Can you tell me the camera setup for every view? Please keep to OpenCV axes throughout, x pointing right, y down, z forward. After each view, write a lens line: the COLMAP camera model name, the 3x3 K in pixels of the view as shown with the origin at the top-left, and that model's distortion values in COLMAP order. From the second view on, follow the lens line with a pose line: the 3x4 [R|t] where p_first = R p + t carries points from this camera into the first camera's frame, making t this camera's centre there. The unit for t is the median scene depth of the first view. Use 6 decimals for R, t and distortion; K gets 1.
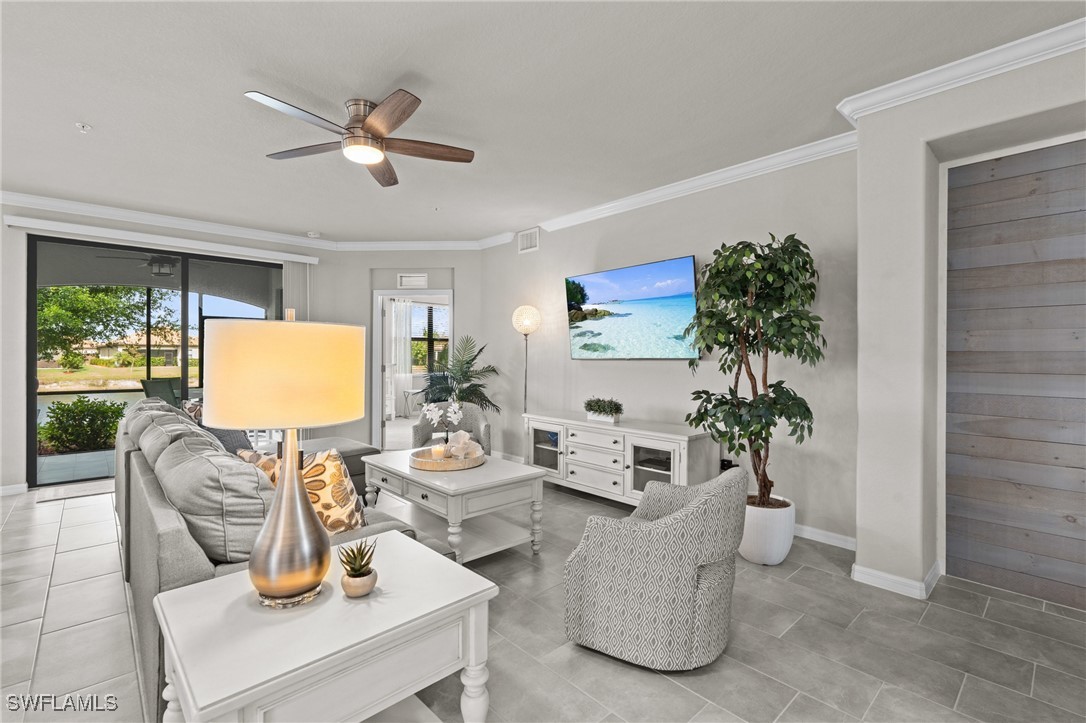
lens RADIAL K [[489.2, 0, 541.5], [0, 489.2, 362.4], [0, 0, 1]] dist [-0.005111, 0.001798]
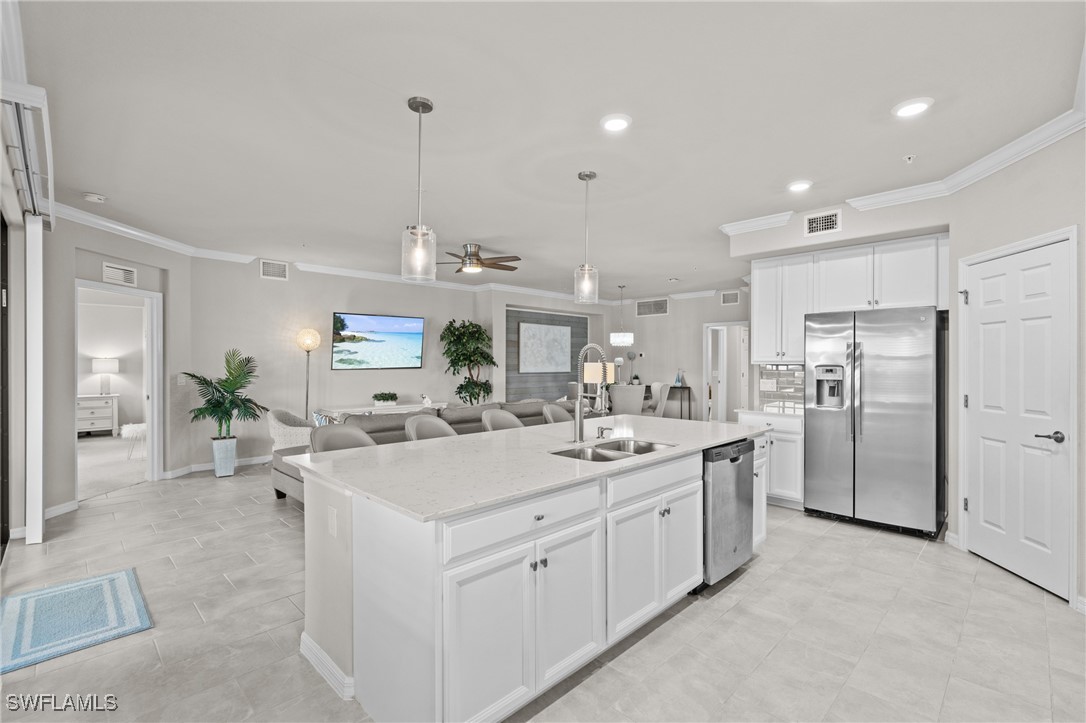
lens RADIAL K [[489.2, 0, 536.9], [0, 489.2, 359.2], [0, 0, 1]] dist [-0.005111, 0.001798]
pose [[-0.032137, 0.005227, 0.999470, -1.550325], [0.013829, 0.999893, -0.004784, -0.024806], [-0.999388, 0.013668, -0.032206, 0.521159]]
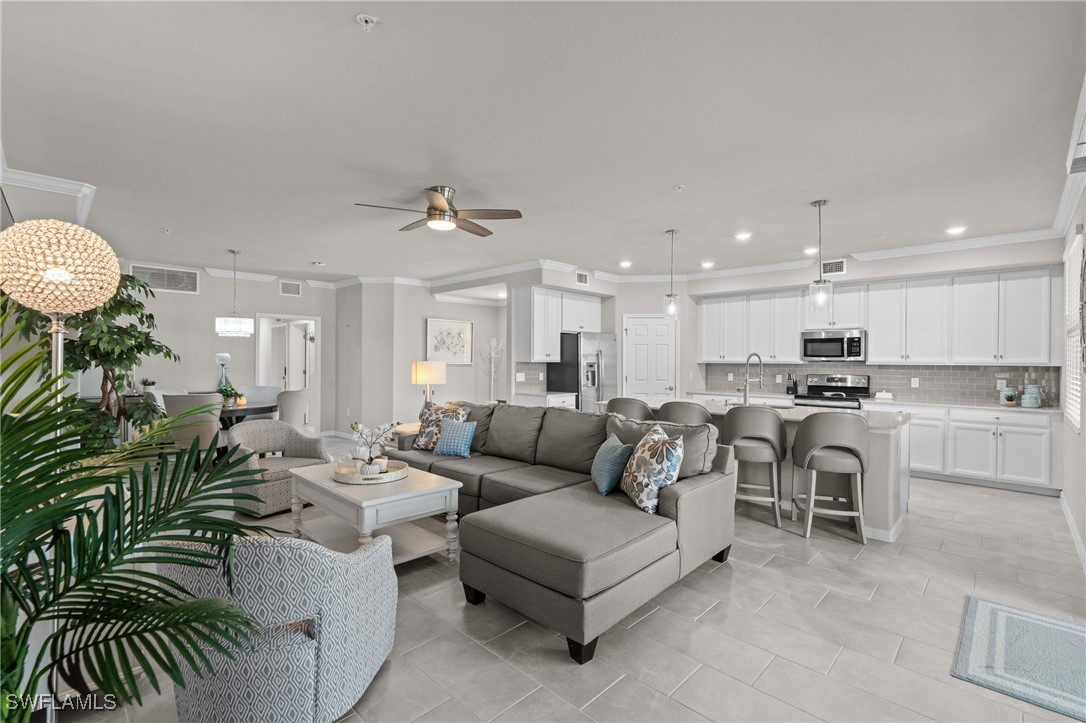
lens RADIAL K [[489.2, 0, 536.7], [0, 489.2, 355.9], [0, 0, 1]] dist [-0.005111, 0.001798]
pose [[-0.998509, -0.004715, -0.054390, -0.342732], [-0.005257, 0.999938, 0.009817, -0.046064], [0.054340, 0.010088, -0.998472, 1.578614]]
